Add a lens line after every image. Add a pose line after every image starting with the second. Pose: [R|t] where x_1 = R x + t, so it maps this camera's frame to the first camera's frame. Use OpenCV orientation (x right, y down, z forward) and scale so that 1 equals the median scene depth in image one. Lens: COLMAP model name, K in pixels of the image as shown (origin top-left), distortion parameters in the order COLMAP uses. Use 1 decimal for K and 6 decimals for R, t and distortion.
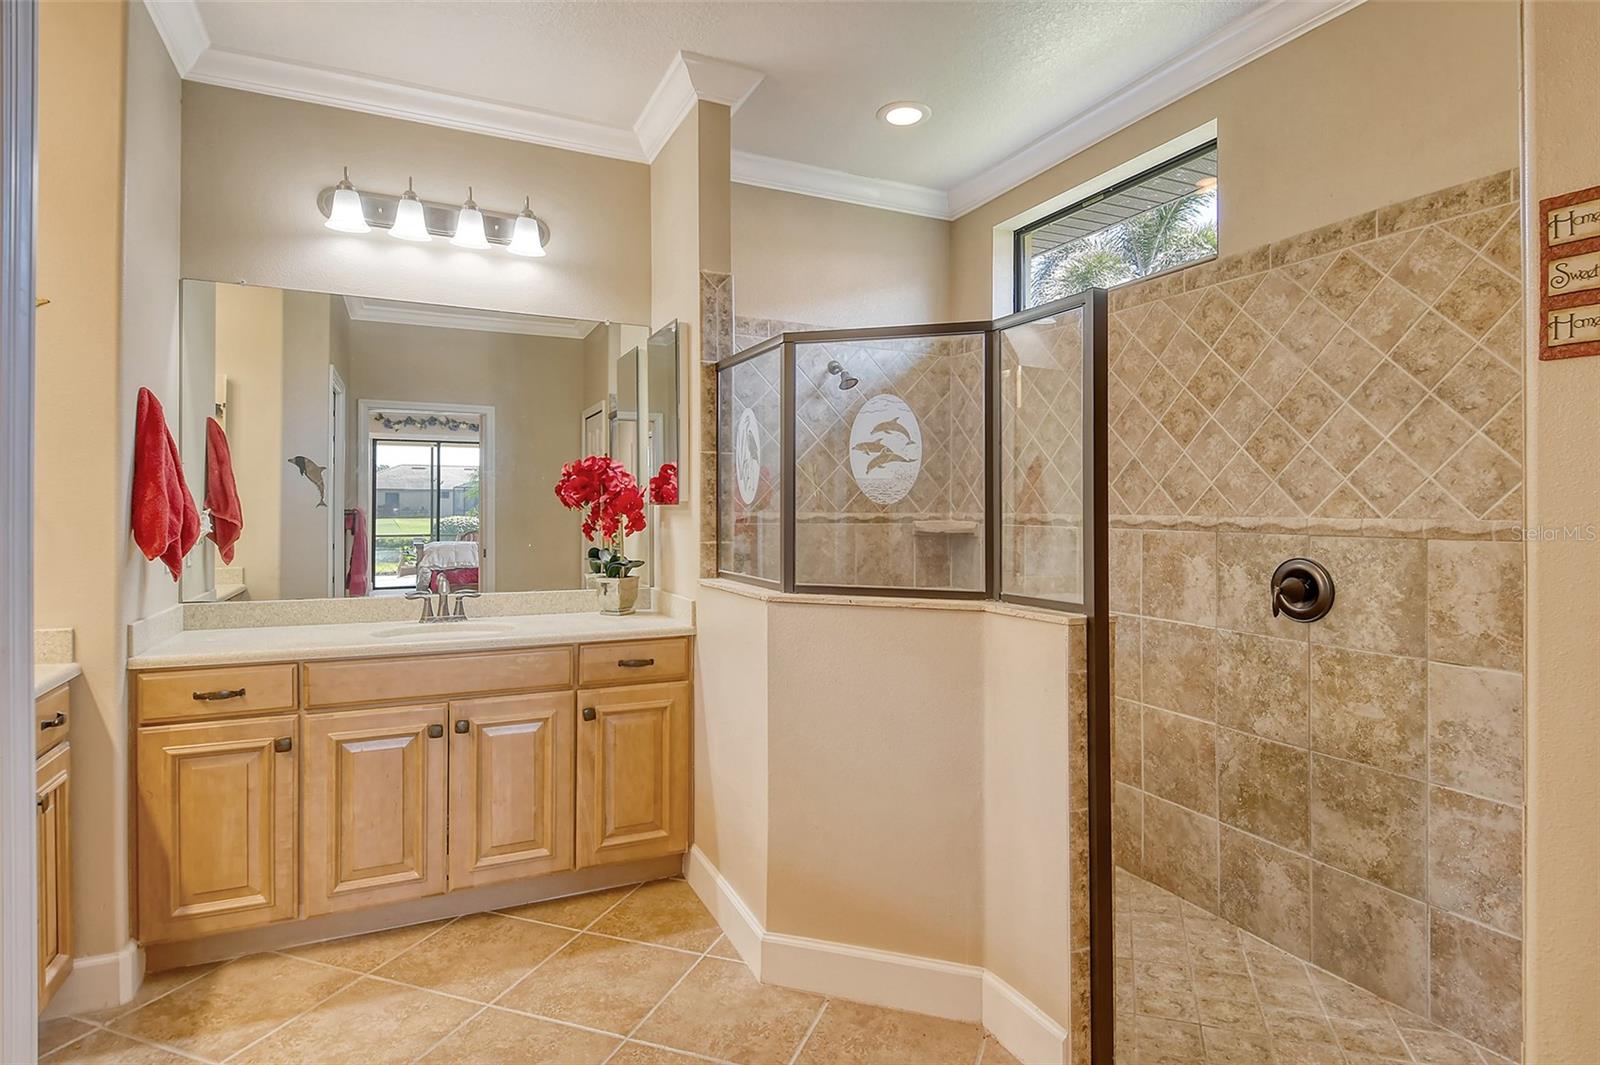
lens RADIAL K [[842.4, 0, 823.6], [0, 842.4, 512.1], [0, 0, 1]] dist [0.032179, -0.029353]
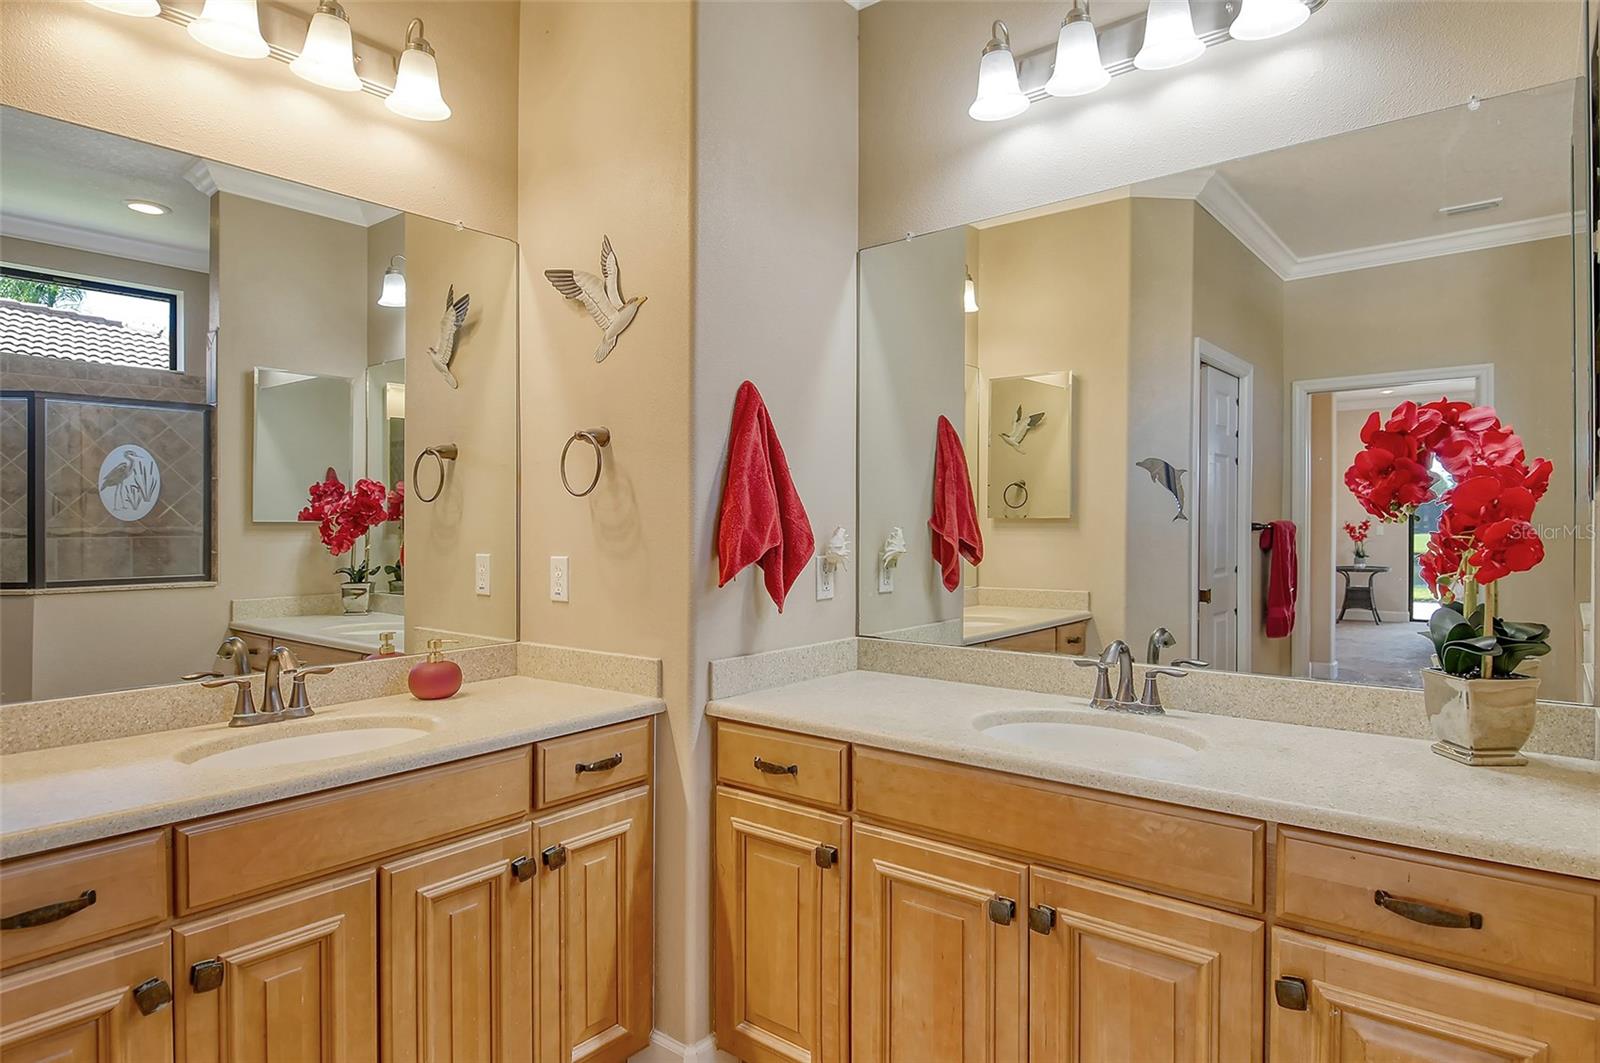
lens RADIAL K [[919.2, 0, 800.0], [0, 919.2, 531.5], [0, 0, 1]] dist [-0.002763, -0.001381]
pose [[0.427154, 0.002880, -0.904174, 0.039158], [0.005801, 0.999966, 0.005926, -0.001384], [0.904160, -0.007777, 0.427123, 0.571063]]
